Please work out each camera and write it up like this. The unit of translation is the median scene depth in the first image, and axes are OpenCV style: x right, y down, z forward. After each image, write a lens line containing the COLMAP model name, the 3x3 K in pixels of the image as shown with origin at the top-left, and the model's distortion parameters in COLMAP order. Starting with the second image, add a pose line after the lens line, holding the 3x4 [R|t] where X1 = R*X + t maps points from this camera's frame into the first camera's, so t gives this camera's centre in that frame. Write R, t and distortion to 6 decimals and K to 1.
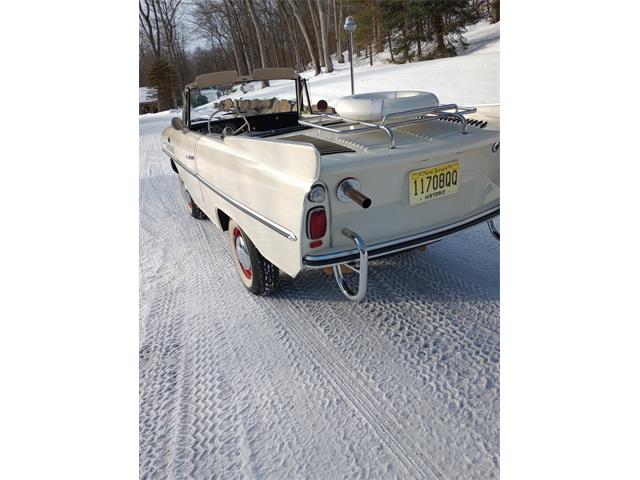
lens RADIAL K [[404.6, 0, 324.5], [0, 404.6, 242.4], [0, 0, 1]] dist [0.030918, -0.024473]
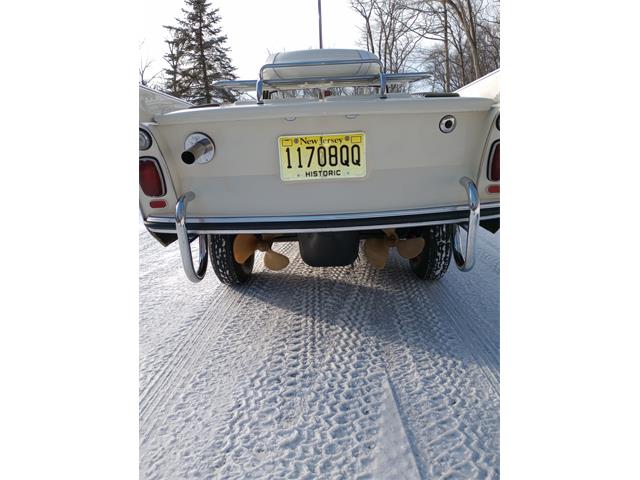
lens RADIAL K [[404.6, 0, 317.7], [0, 404.6, 240.9], [0, 0, 1]] dist [0.030918, -0.024473]
pose [[0.864524, 0.171316, -0.472491, 0.642448], [-0.219412, 0.974444, -0.048146, 0.043245], [0.452168, 0.145293, 0.880019, 0.350317]]
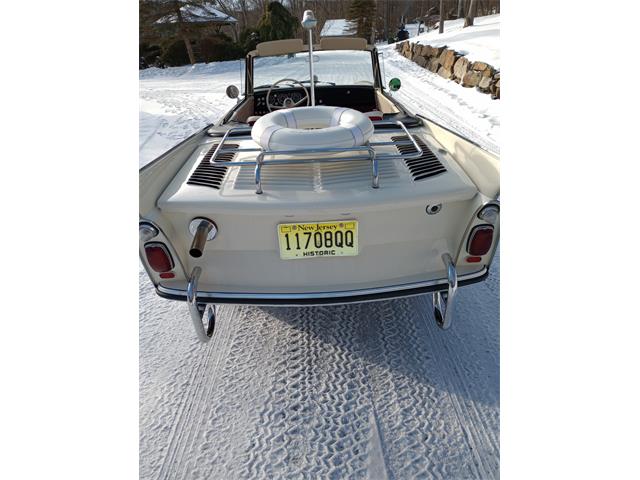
lens RADIAL K [[404.6, 0, 318.6], [0, 404.6, 242.5], [0, 0, 1]] dist [0.030918, -0.024473]
pose [[0.886109, 0.261338, -0.382770, 0.582379], [-0.206963, 0.962068, 0.177740, -0.285578], [0.414701, -0.078277, 0.906585, 0.252792]]
